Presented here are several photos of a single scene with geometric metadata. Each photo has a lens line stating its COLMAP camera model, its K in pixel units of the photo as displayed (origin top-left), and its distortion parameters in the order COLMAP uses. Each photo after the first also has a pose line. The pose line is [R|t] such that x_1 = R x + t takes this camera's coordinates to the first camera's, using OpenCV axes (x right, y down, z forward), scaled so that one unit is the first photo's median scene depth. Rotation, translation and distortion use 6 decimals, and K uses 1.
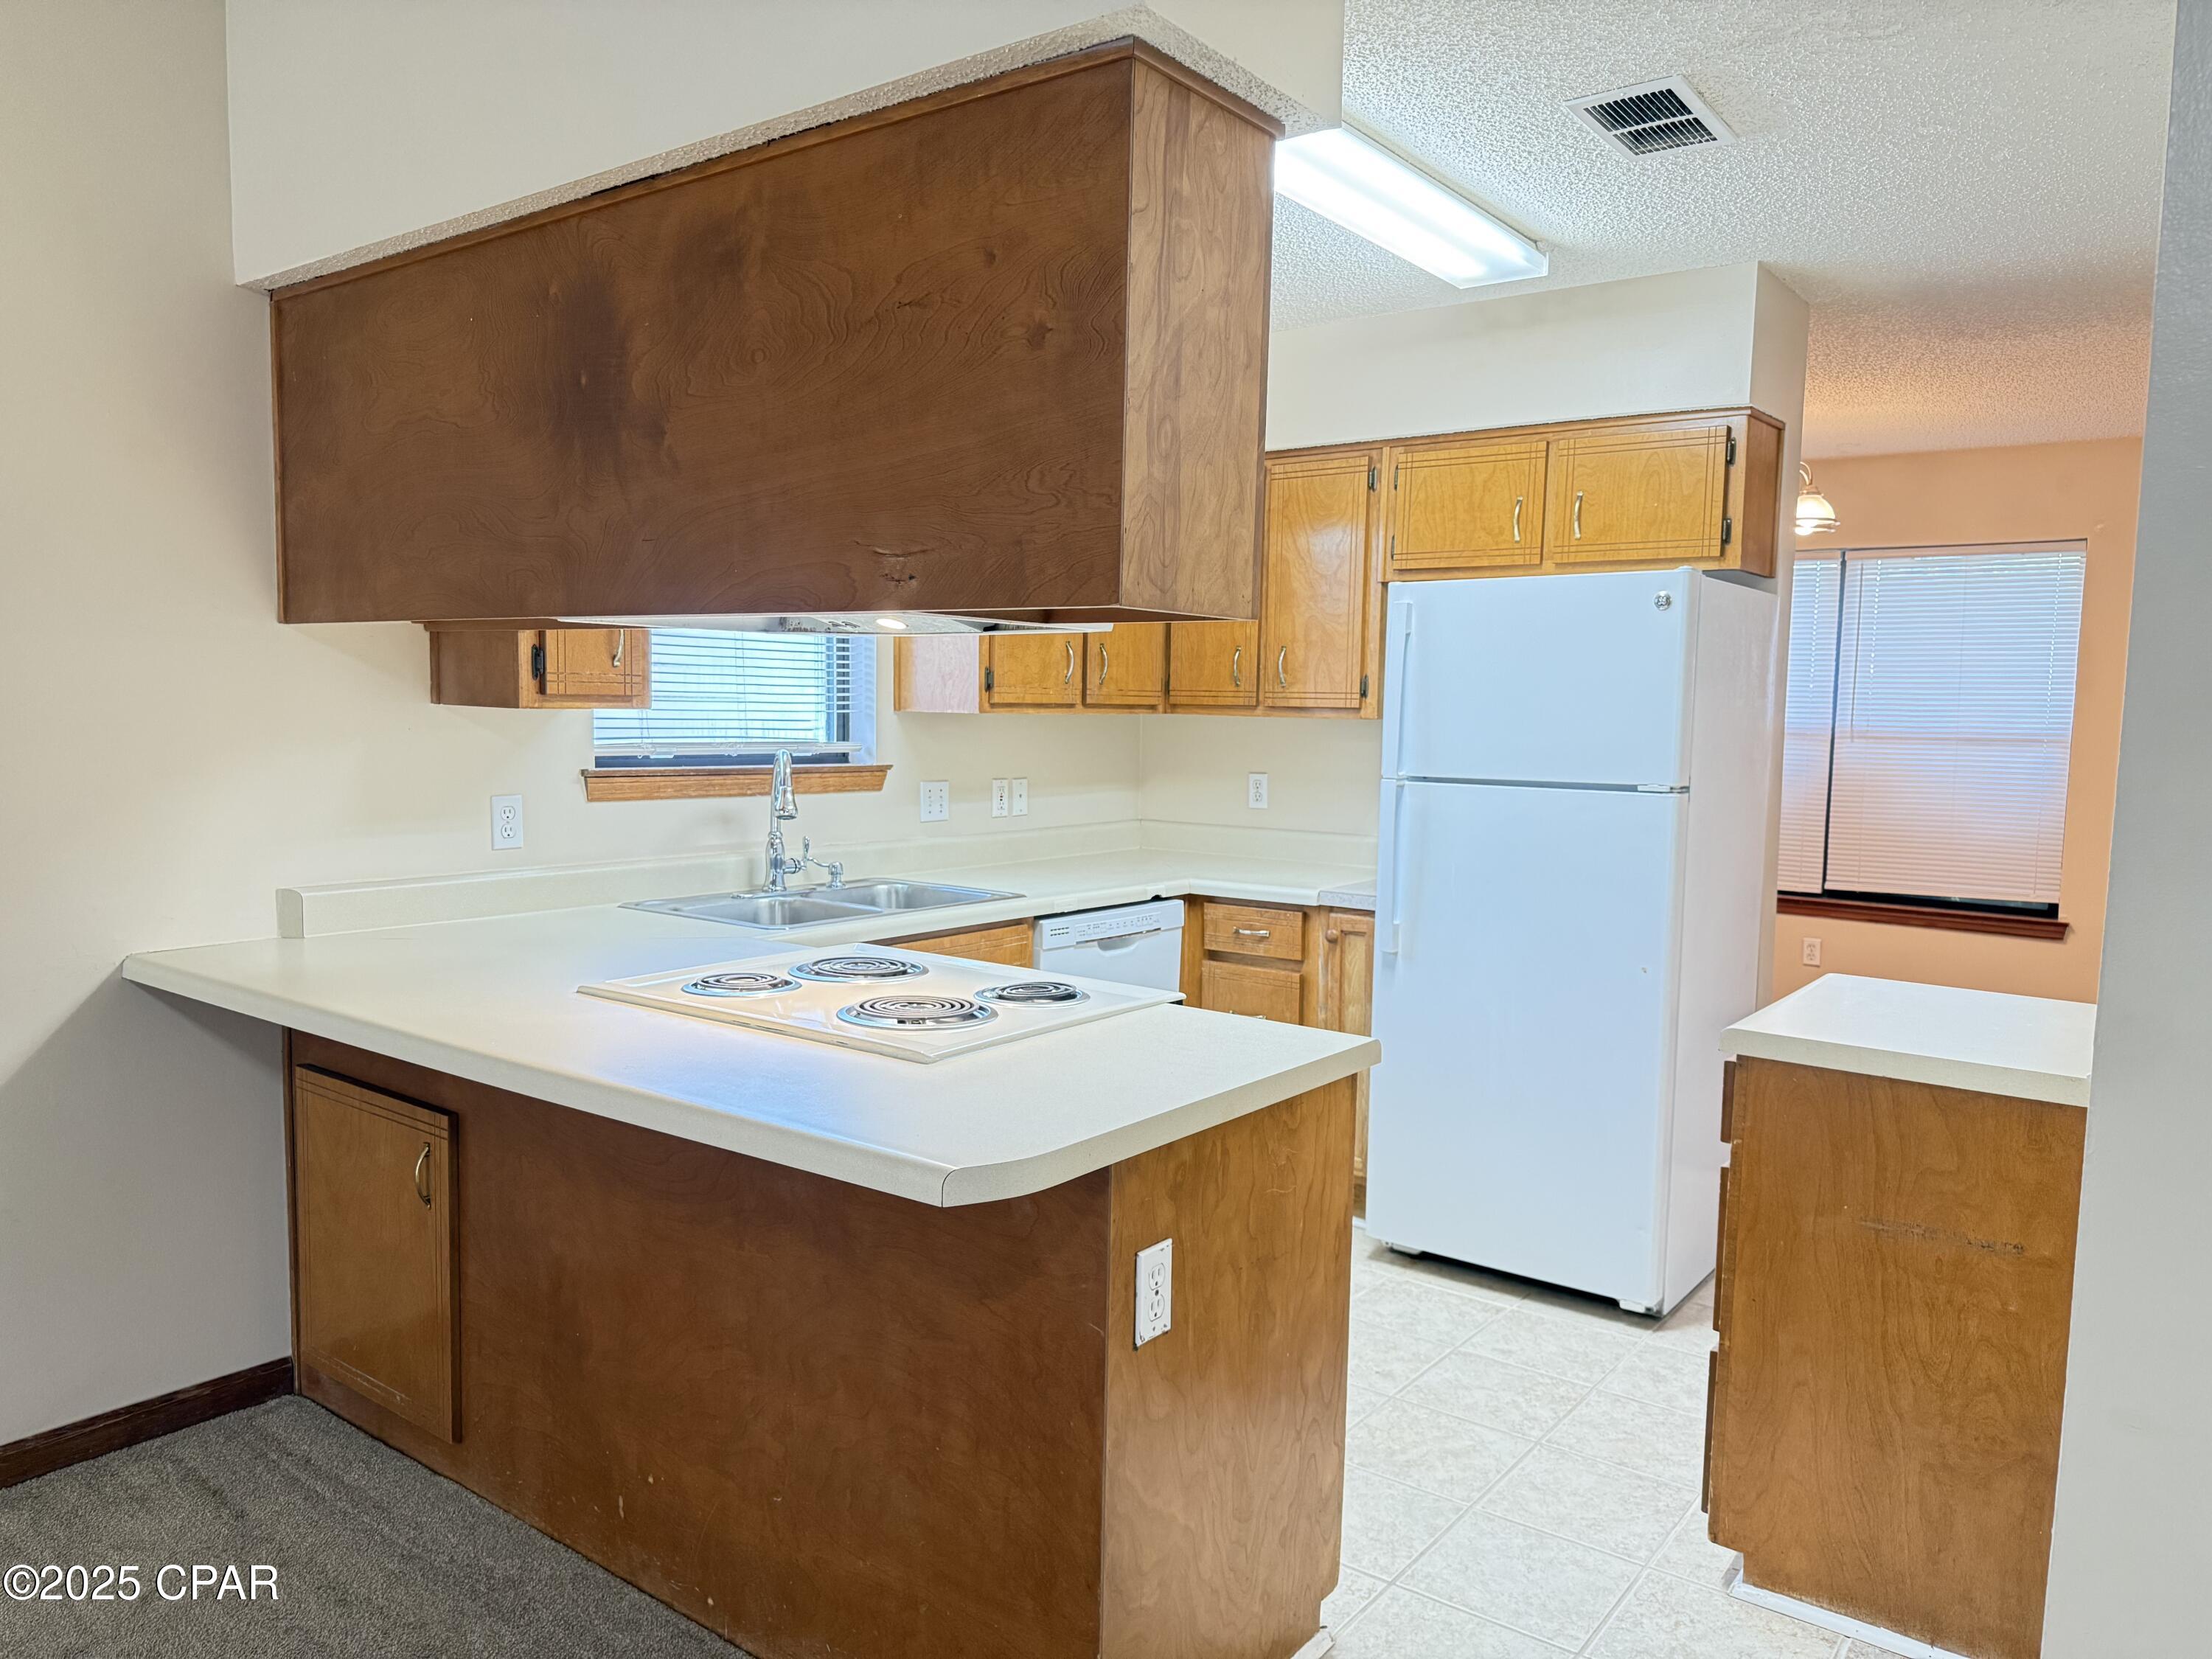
lens RADIAL K [[1543.9, 0, 1108.1], [0, 1543.9, 849.9], [0, 0, 1]] dist [0.061044, -0.095888]
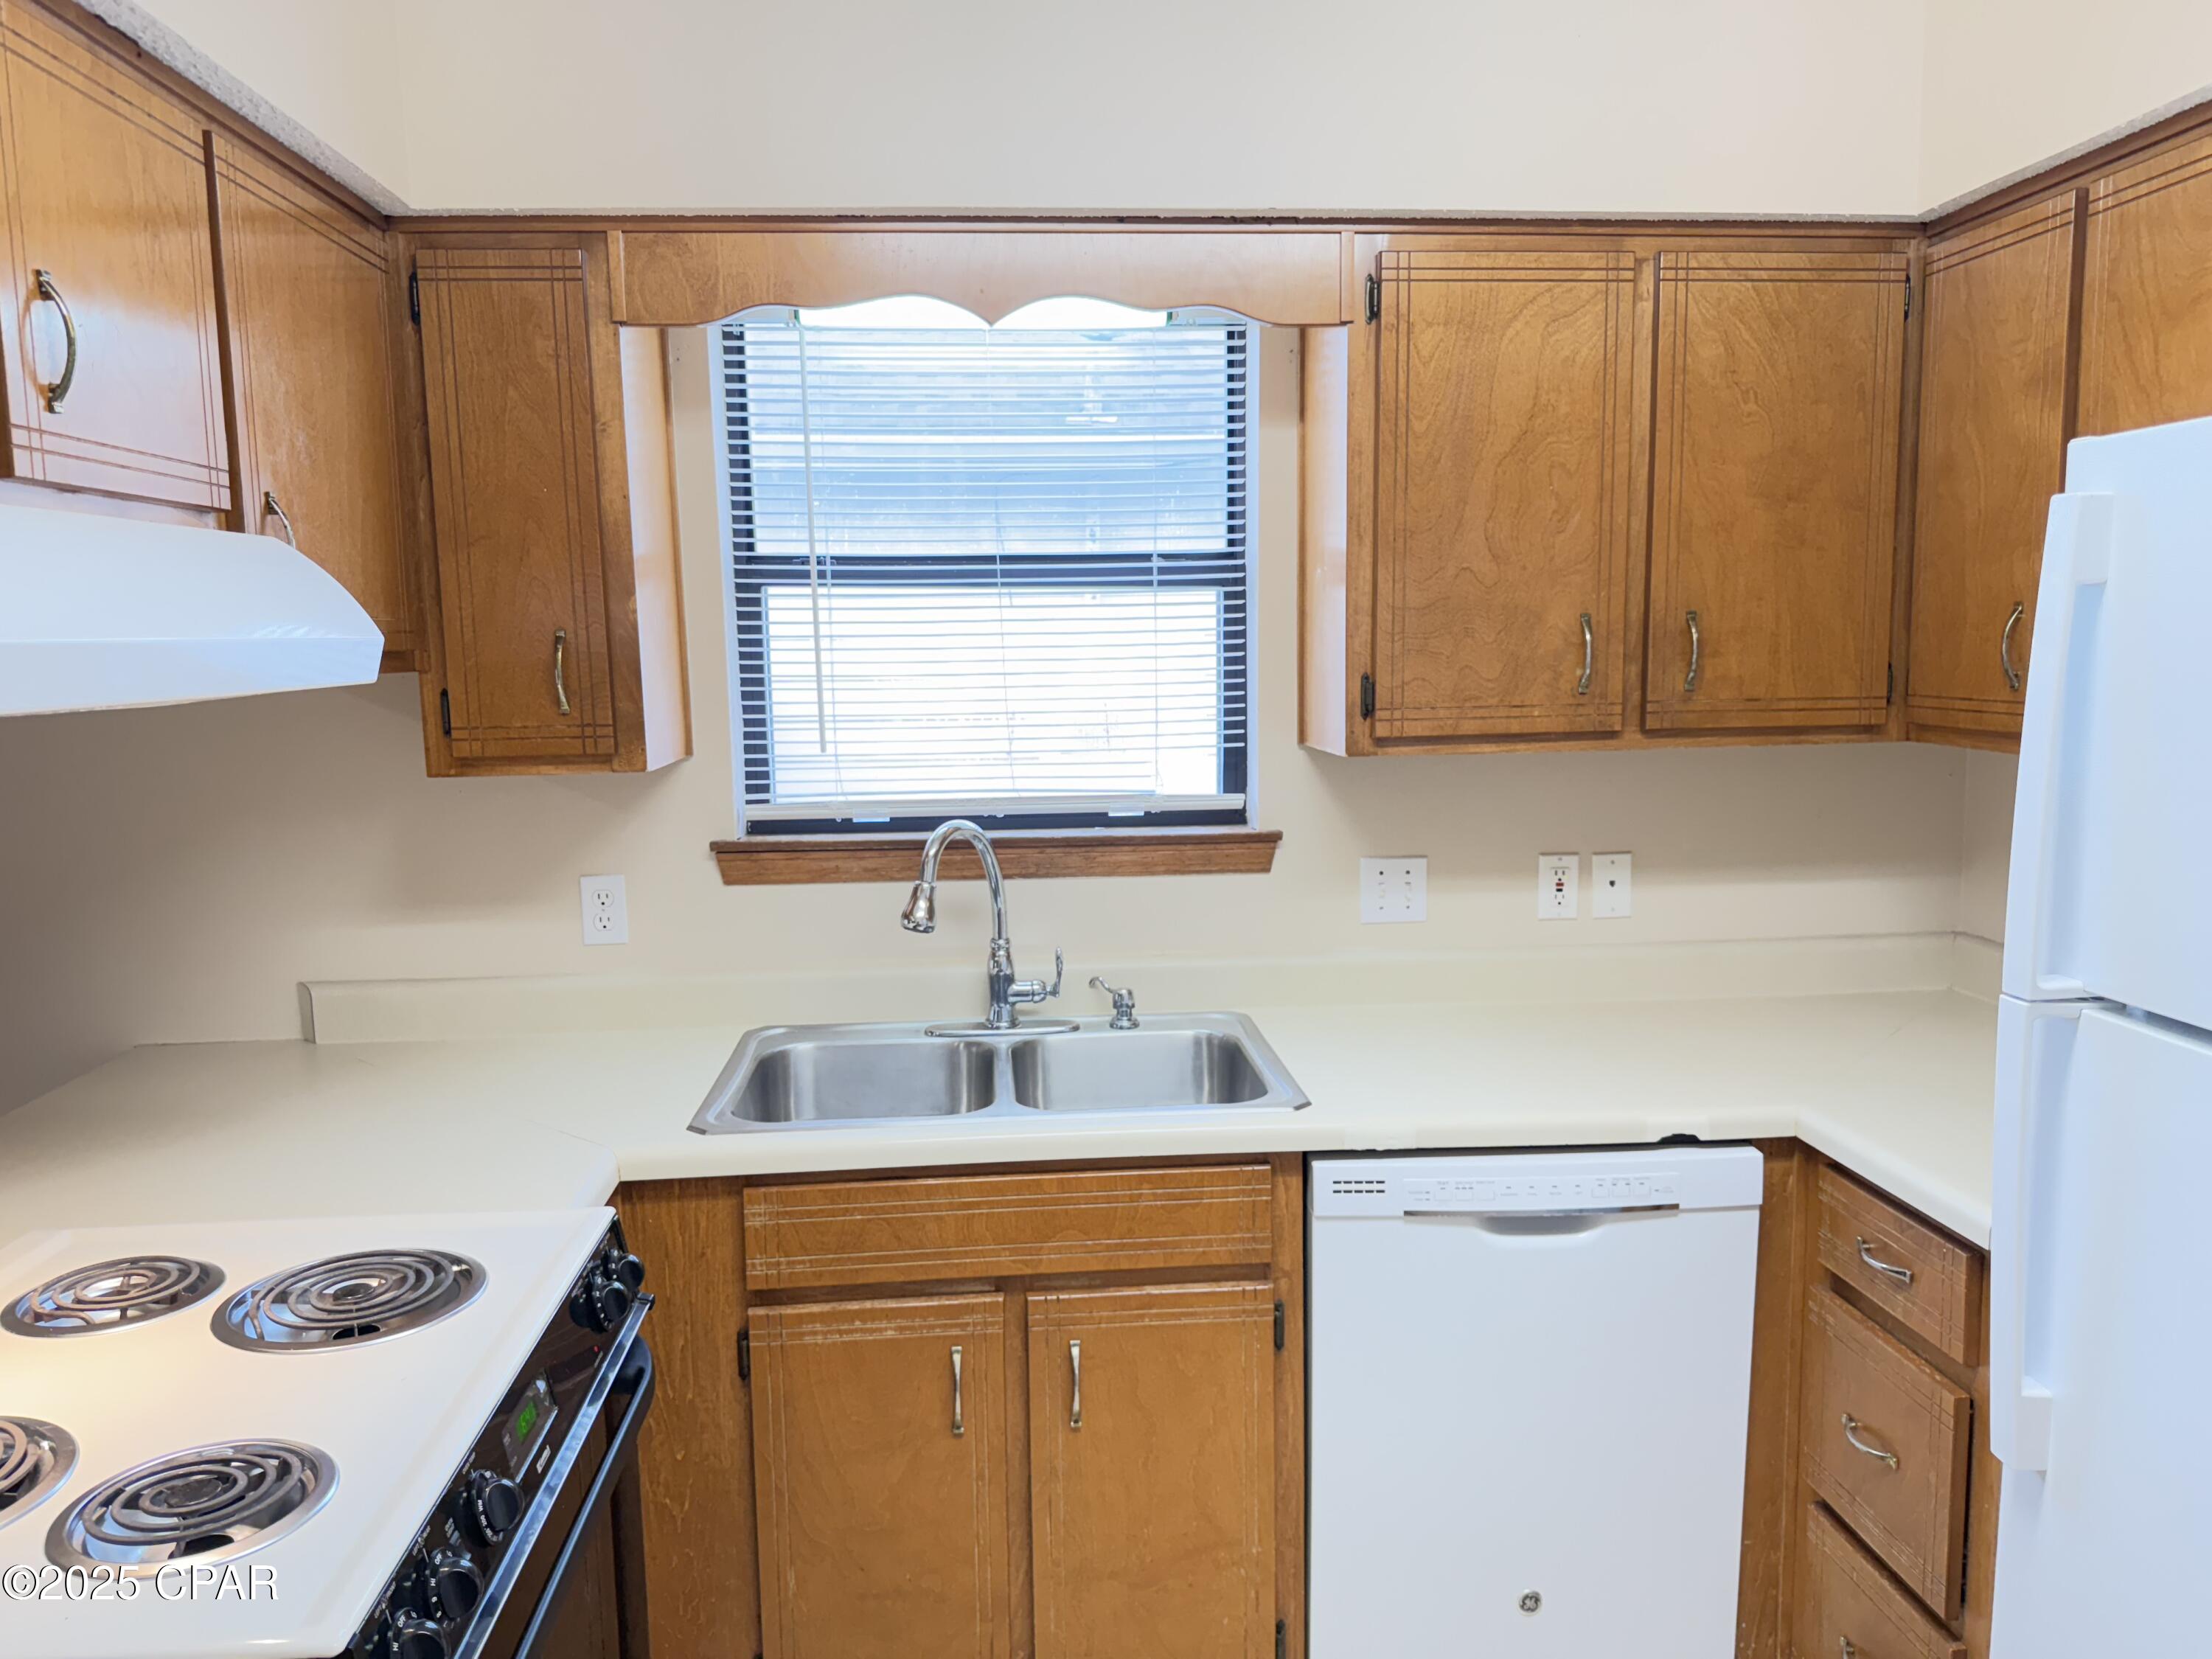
lens RADIAL K [[1543.9, 0, 1106.4], [0, 1543.9, 831.4], [0, 0, 1]] dist [0.061044, -0.095888]
pose [[0.664664, 0.062486, -0.744524, 0.270390], [-0.042711, 0.998045, 0.045634, -0.080319], [0.745920, 0.001468, 0.666034, 0.536002]]
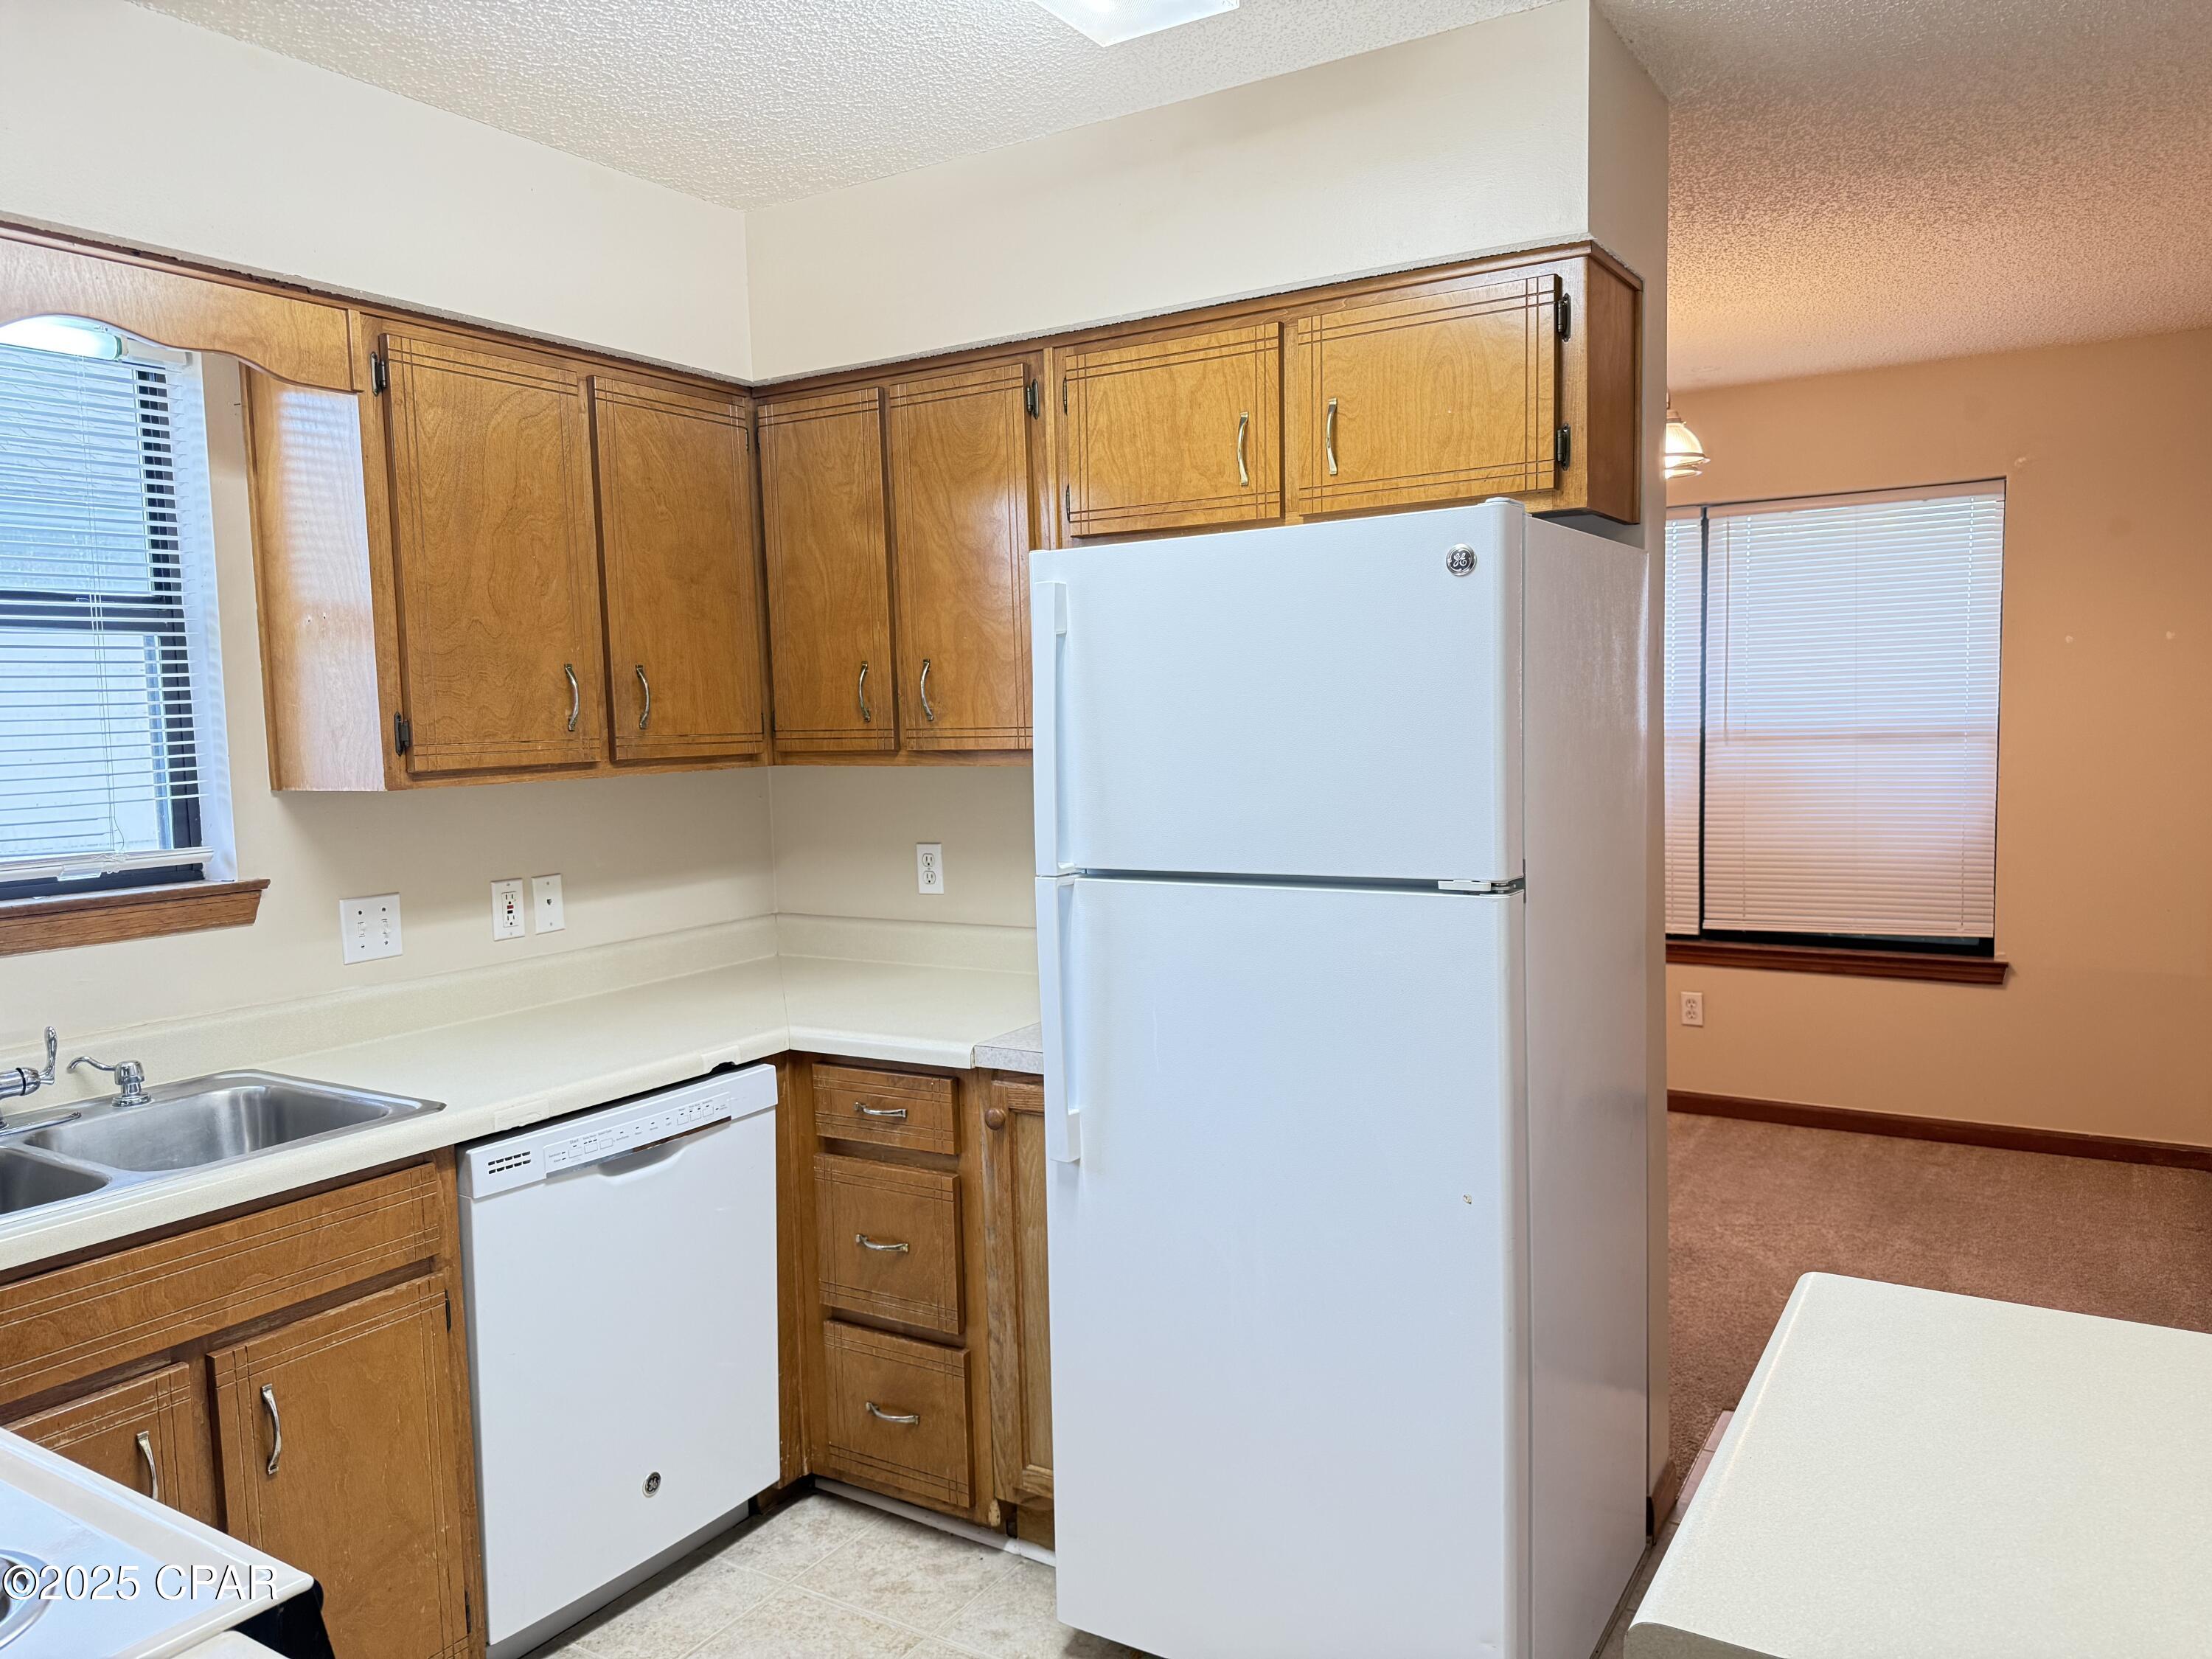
lens RADIAL K [[1543.9, 0, 1120.4], [0, 1543.9, 846.2], [0, 0, 1]] dist [0.061044, -0.095888]
pose [[0.994330, -0.053166, 0.092093, 0.138600], [0.053671, 0.998554, -0.003010, -0.048432], [-0.091800, 0.007936, 0.995746, 0.354270]]
